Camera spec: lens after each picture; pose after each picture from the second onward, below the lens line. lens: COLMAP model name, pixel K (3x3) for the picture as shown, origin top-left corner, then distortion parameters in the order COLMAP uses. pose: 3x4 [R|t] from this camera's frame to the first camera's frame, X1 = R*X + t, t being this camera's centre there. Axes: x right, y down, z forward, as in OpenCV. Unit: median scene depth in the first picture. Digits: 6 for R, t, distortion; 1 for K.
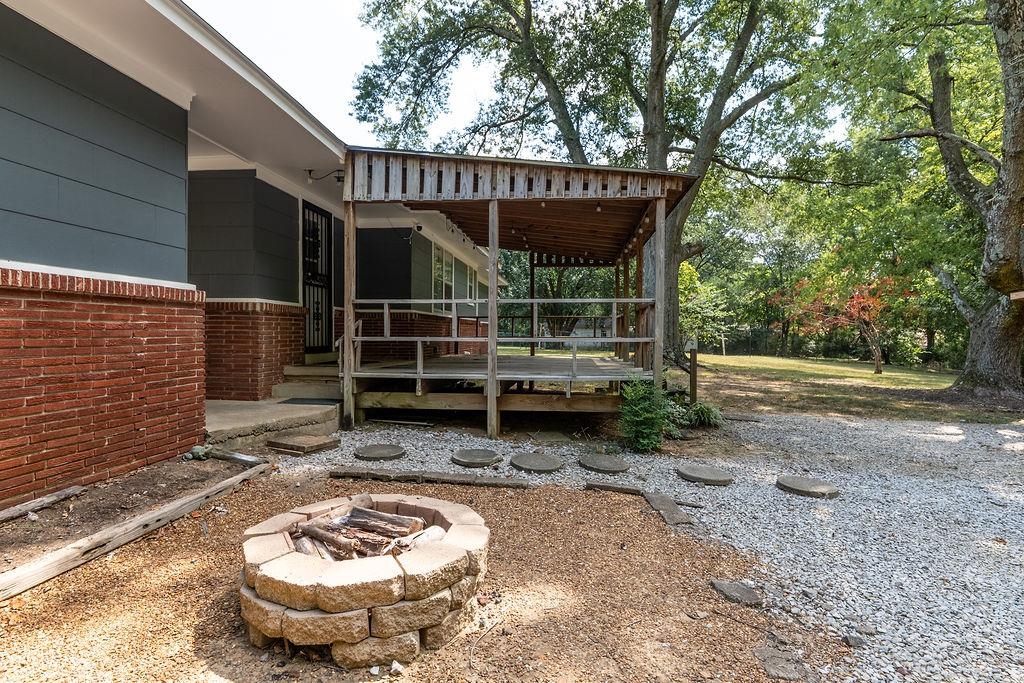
lens RADIAL K [[515.7, 0, 513.4], [0, 515.7, 338.6], [0, 0, 1]] dist [-0.005872, -0.000538]
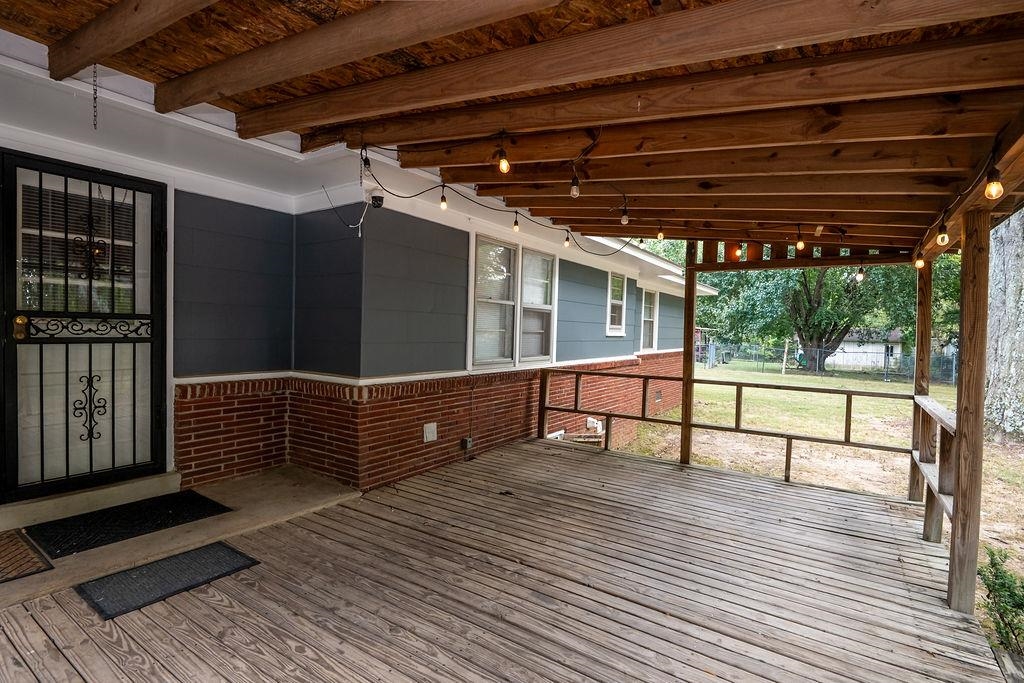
lens RADIAL K [[489.8, 0, 512.5], [0, 489.8, 347.4], [0, 0, 1]] dist [0.011818, -0.000072]
pose [[0.878432, 0.028179, -0.477036, 0.212111], [-0.021215, 0.999575, 0.019981, -0.151465], [0.477396, -0.007432, 0.878657, 1.058460]]
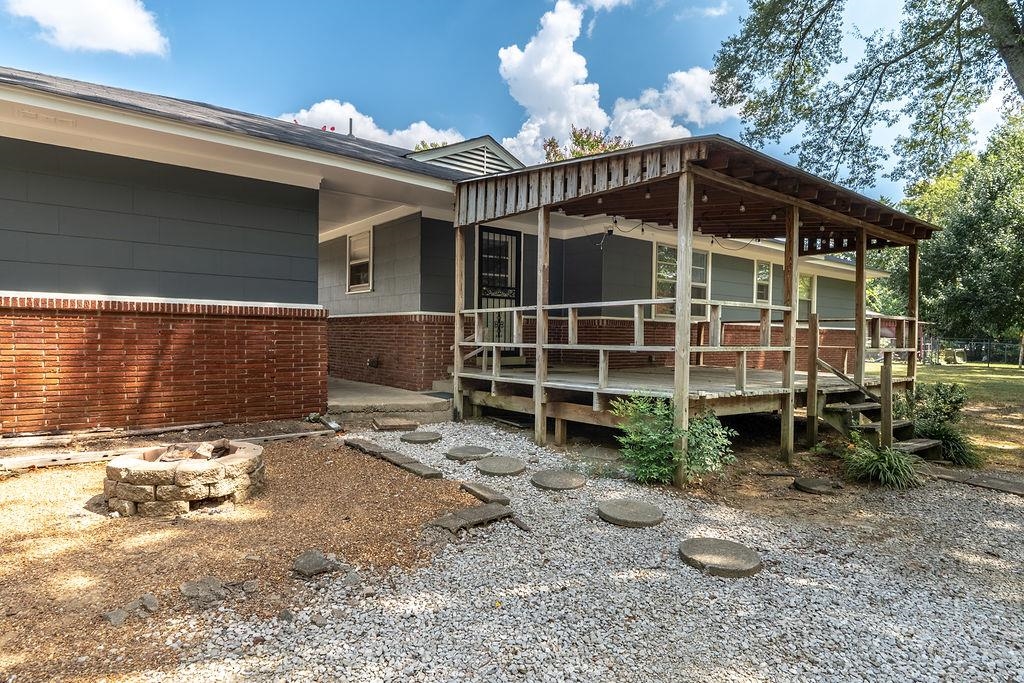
lens RADIAL K [[573.2, 0, 511.8], [0, 573.2, 340.8], [0, 0, 1]] dist [0.003794, -0.000299]
pose [[0.697078, 0.007014, -0.716961, 0.731301], [-0.016214, 0.999851, -0.005983, -0.000532], [0.716812, 0.015796, 0.697087, 0.184611]]
